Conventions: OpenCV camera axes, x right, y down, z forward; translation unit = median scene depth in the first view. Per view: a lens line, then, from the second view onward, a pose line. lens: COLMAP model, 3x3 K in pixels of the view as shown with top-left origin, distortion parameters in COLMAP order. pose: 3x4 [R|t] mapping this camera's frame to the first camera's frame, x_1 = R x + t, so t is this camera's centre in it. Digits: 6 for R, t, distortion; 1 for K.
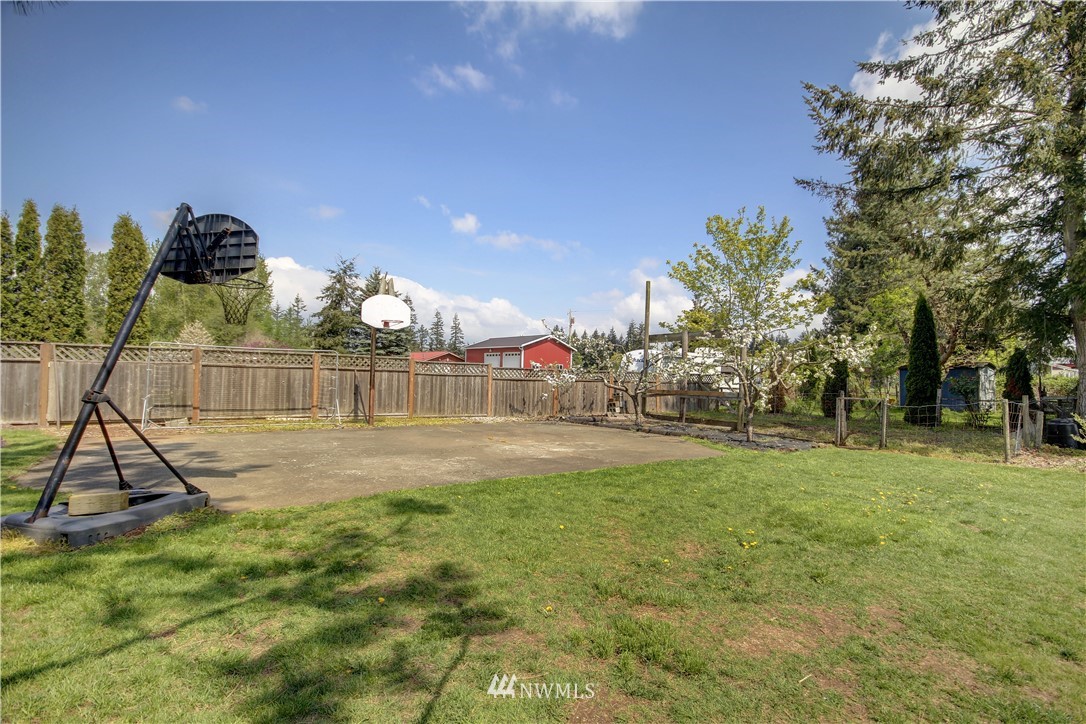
lens RADIAL K [[506.2, 0, 558.6], [0, 506.2, 367.0], [0, 0, 1]] dist [-0.000283, -0.000523]
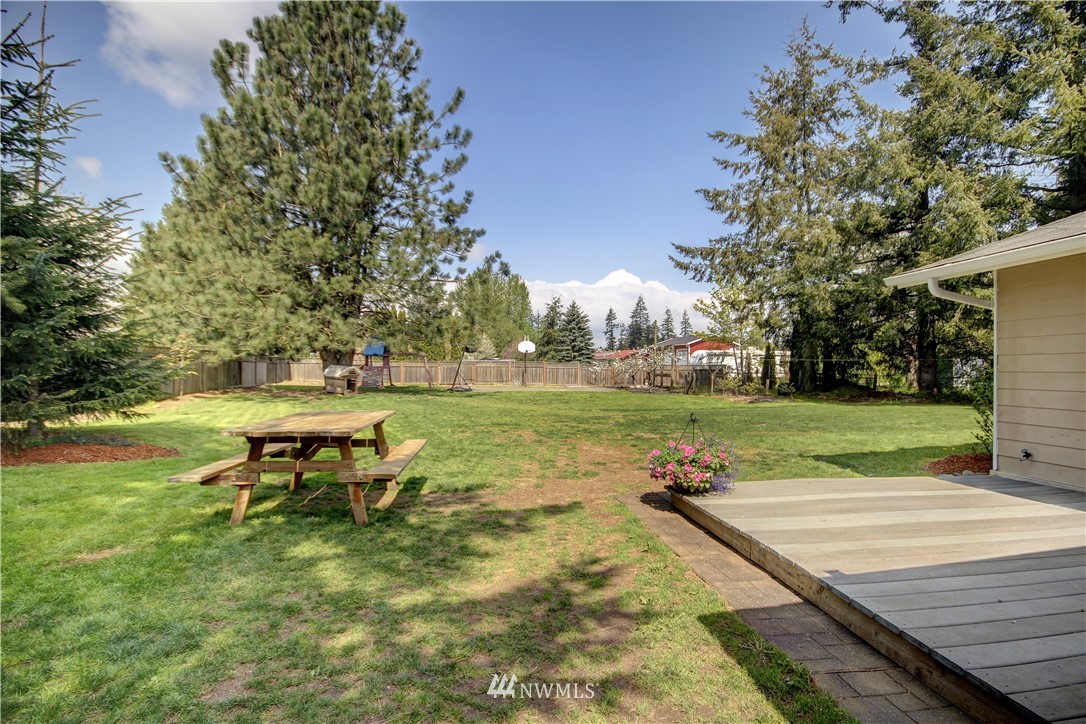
lens RADIAL K [[506.2, 0, 558.6], [0, 506.2, 367.0], [0, 0, 1]] dist [-0.000283, -0.000523]
pose [[0.884305, -0.015694, -0.466647, 0.331571], [0.022999, 0.999686, 0.009962, -0.005187], [0.466344, -0.019542, 0.884388, -0.415432]]
